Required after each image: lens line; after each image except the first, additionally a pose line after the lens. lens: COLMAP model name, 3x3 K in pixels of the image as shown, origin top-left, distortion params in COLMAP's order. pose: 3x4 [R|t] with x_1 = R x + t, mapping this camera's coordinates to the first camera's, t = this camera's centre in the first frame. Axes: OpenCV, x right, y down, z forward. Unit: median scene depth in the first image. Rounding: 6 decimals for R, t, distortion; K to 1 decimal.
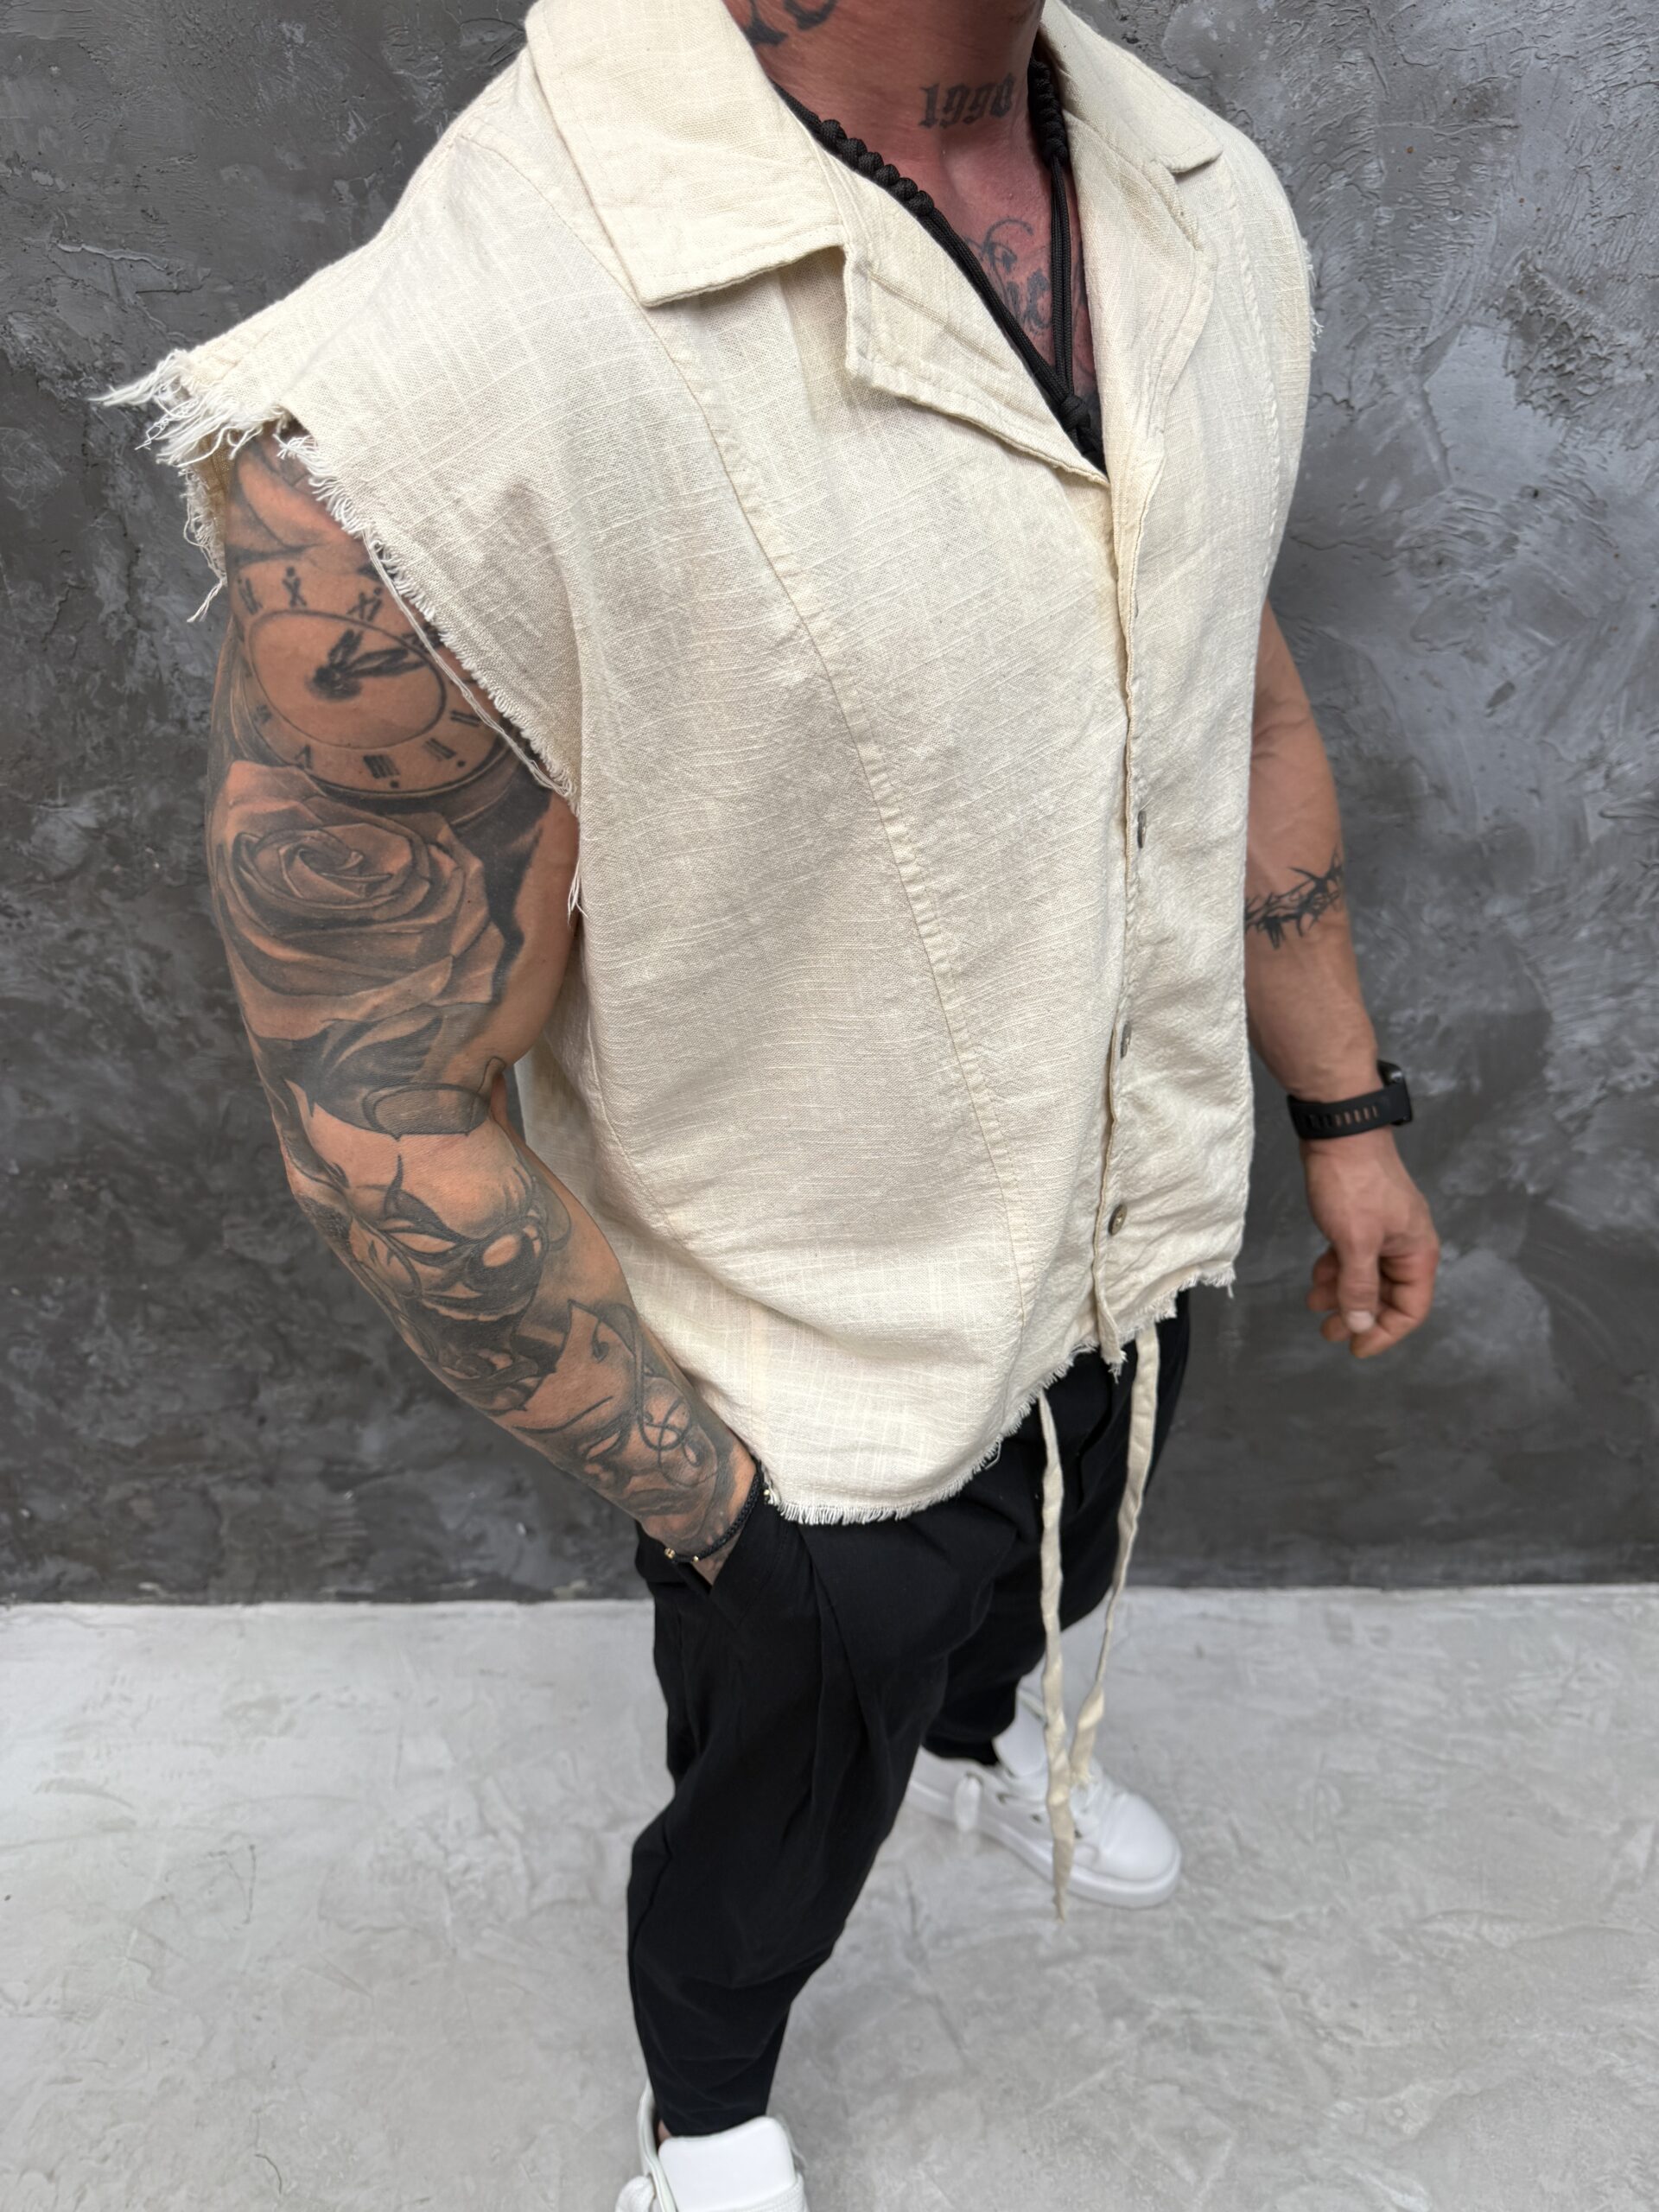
lens RADIAL K [[1554.1, 0, 829.5], [0, 1554.1, 1106.0], [0, 0, 1]] dist [-0.011326, 0.003621]
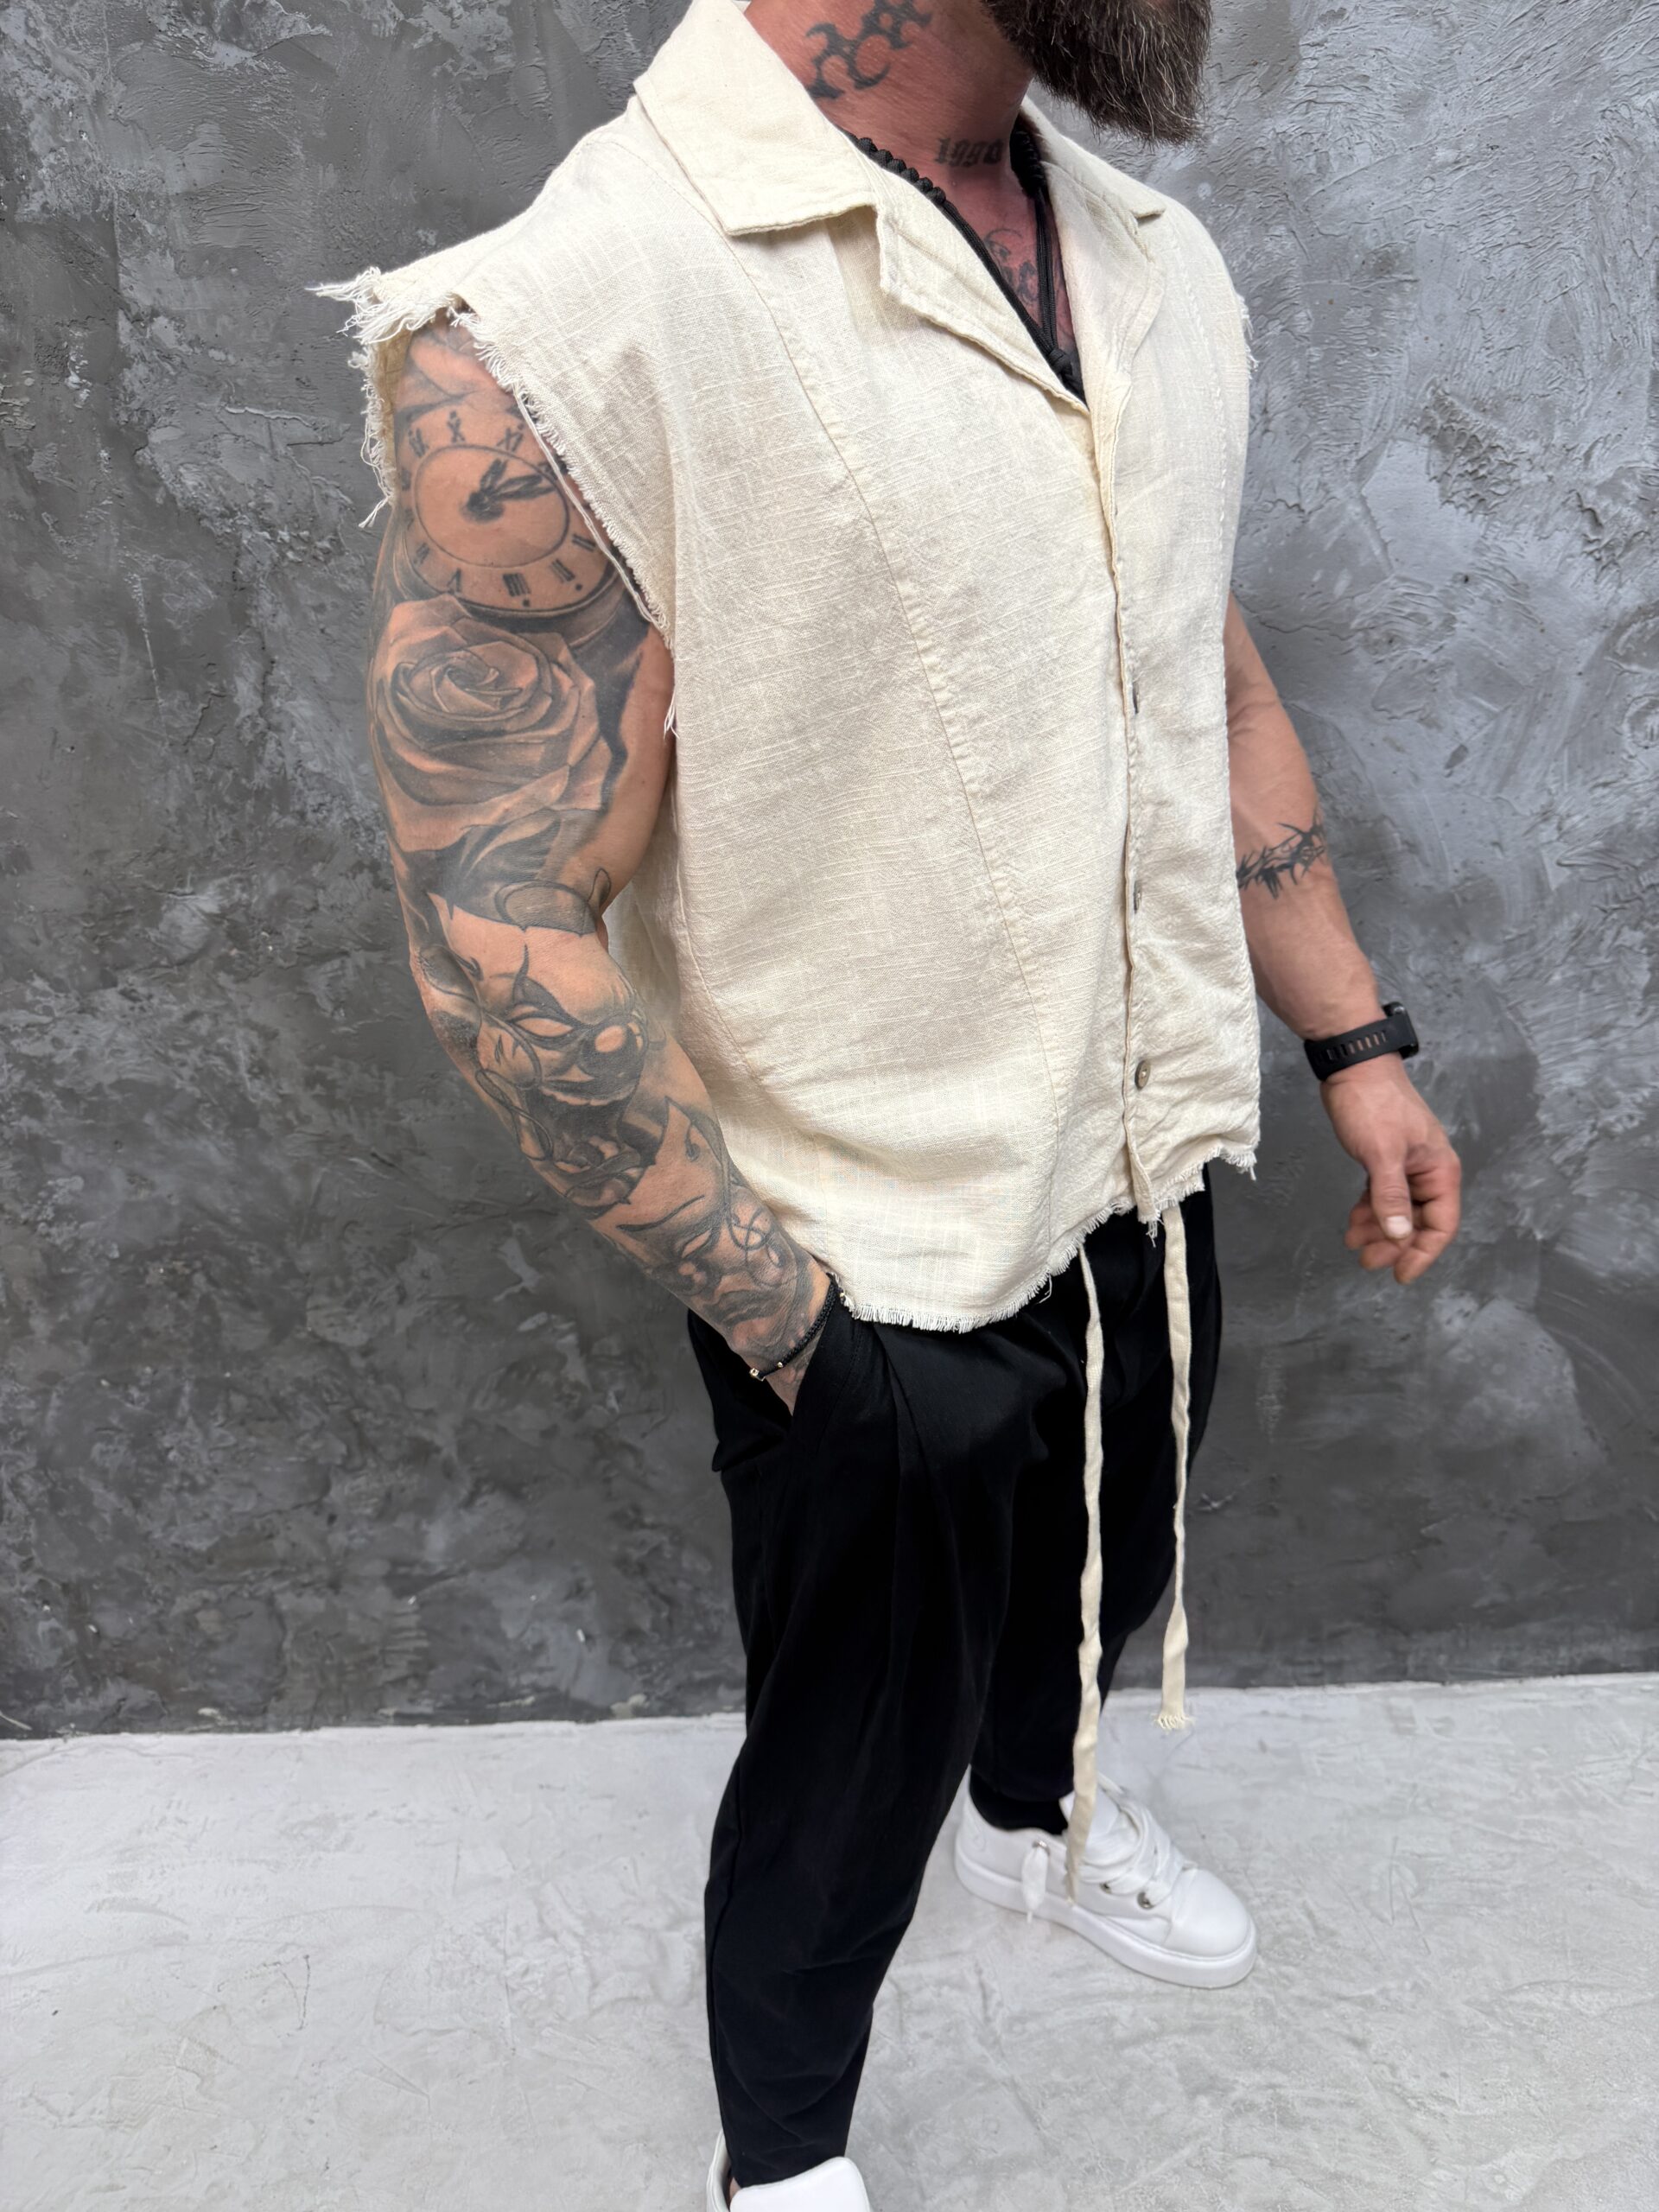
lens RADIAL K [[1541.6, 0, 855.1], [0, 1541.6, 1109.9], [0, 0, 1]] dist [-0.005602, 0.000544]
pose [[0.999663, -0.025612, -0.004337, -0.009505], [0.024358, 0.982247, -0.186005, 0.160865], [0.009023, 0.185836, 0.982539, -0.059115]]
